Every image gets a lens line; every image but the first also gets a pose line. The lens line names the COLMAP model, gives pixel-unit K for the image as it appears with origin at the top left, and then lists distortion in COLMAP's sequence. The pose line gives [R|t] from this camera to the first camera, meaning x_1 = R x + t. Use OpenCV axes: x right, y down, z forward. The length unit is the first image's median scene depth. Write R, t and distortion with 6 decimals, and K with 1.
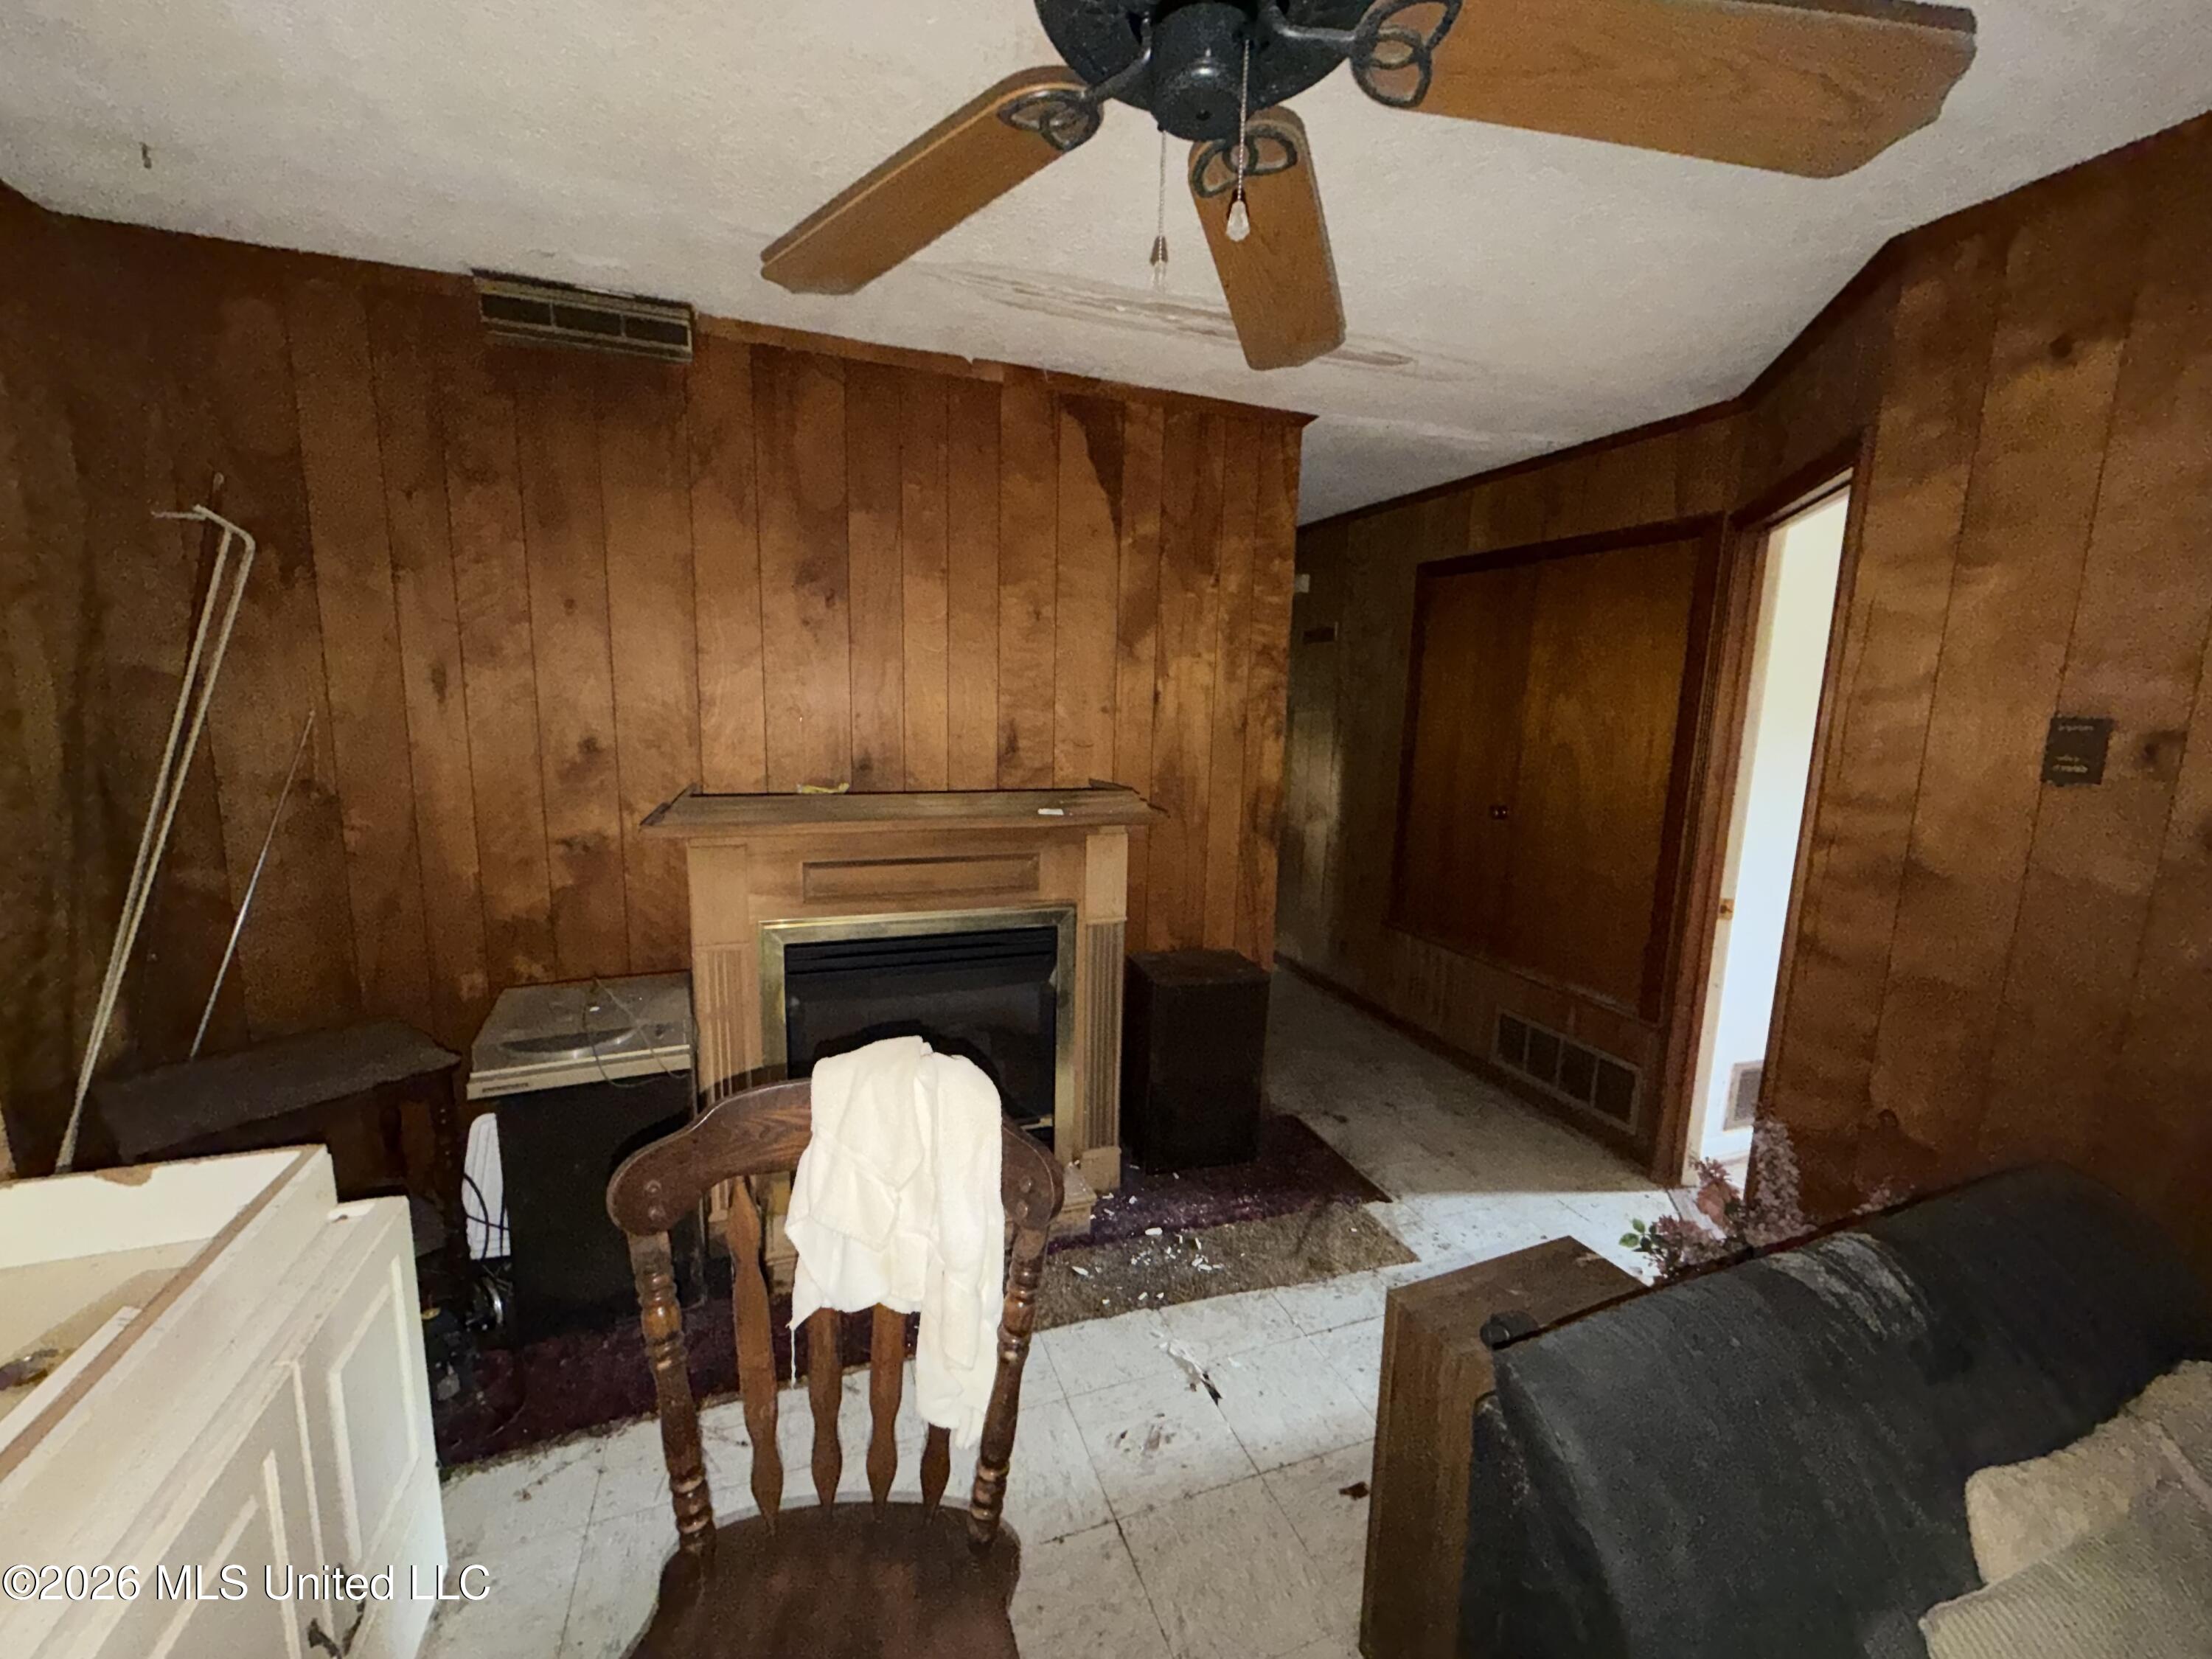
lens RADIAL K [[887.9, 0, 1102.5], [0, 887.9, 827.3], [0, 0, 1]] dist [-0.000100, 0.000105]
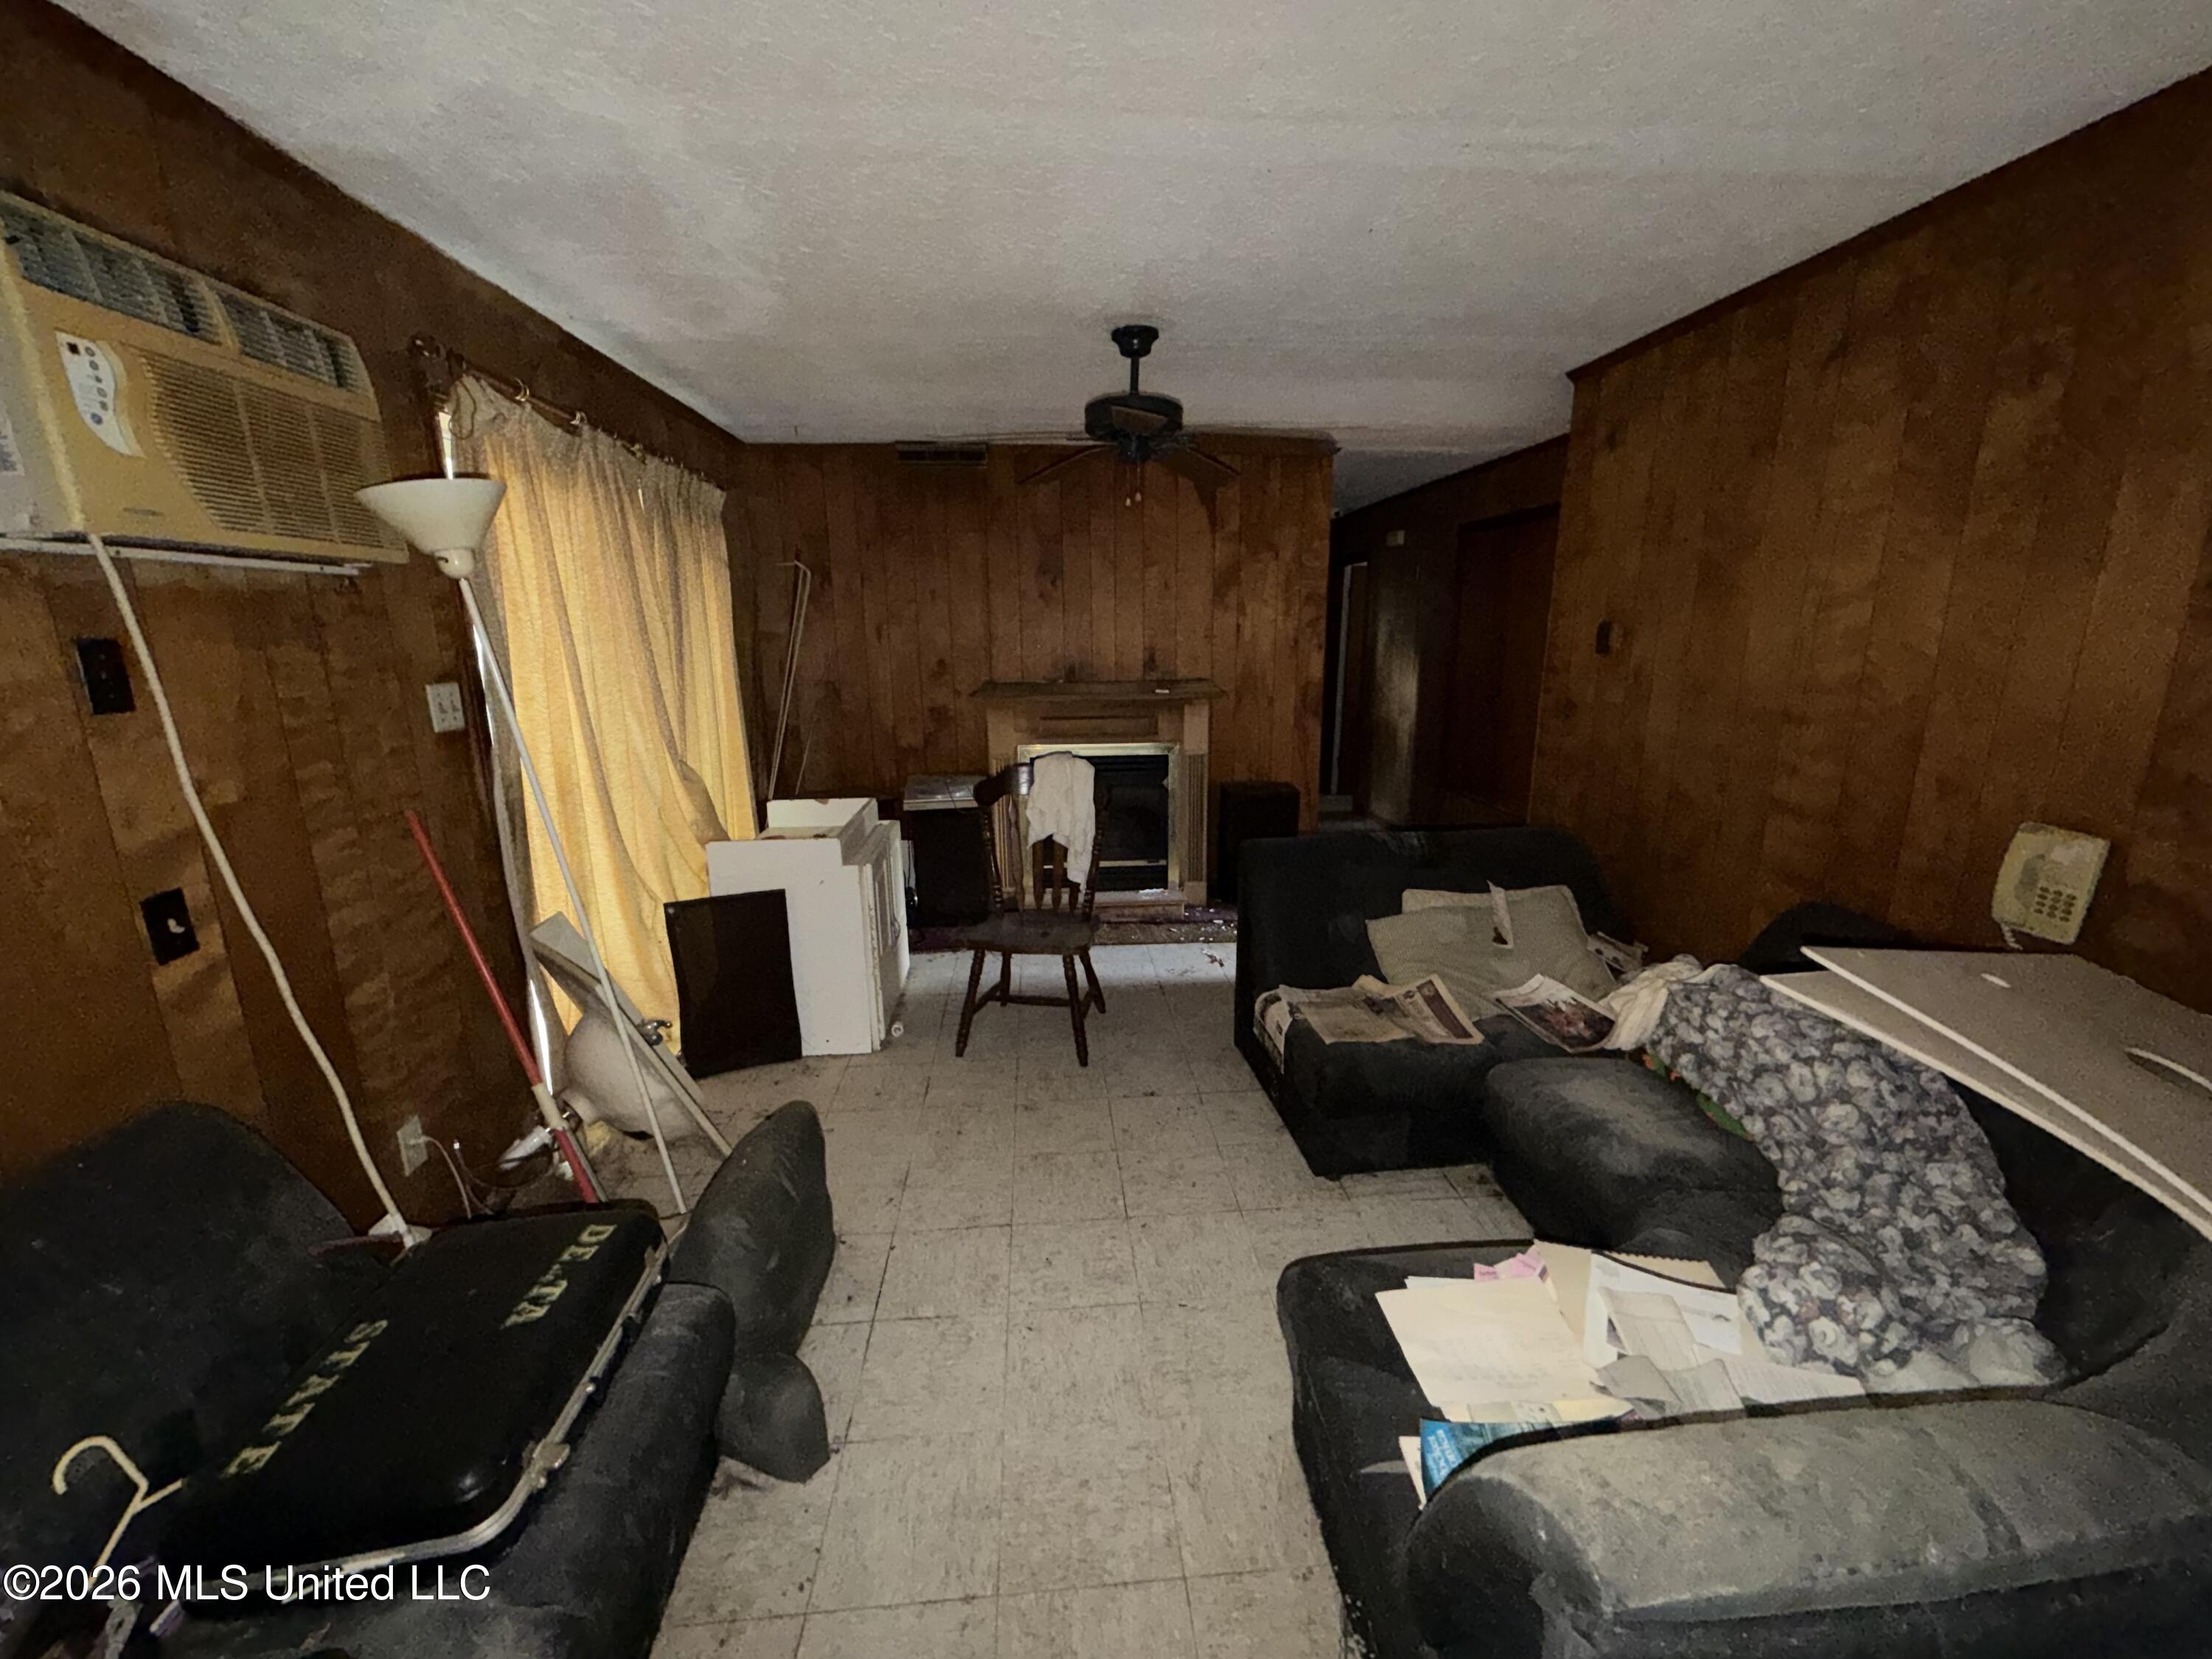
lens RADIAL K [[882.8, 0, 1103.9], [0, 882.8, 841.6], [0, 0, 1]] dist [0.015798, -0.000245]
pose [[0.962661, 0.032228, -0.268785, 0.297290], [-0.008763, 0.996078, 0.088049, 0.120003], [0.270568, -0.082406, 0.959167, -0.764543]]
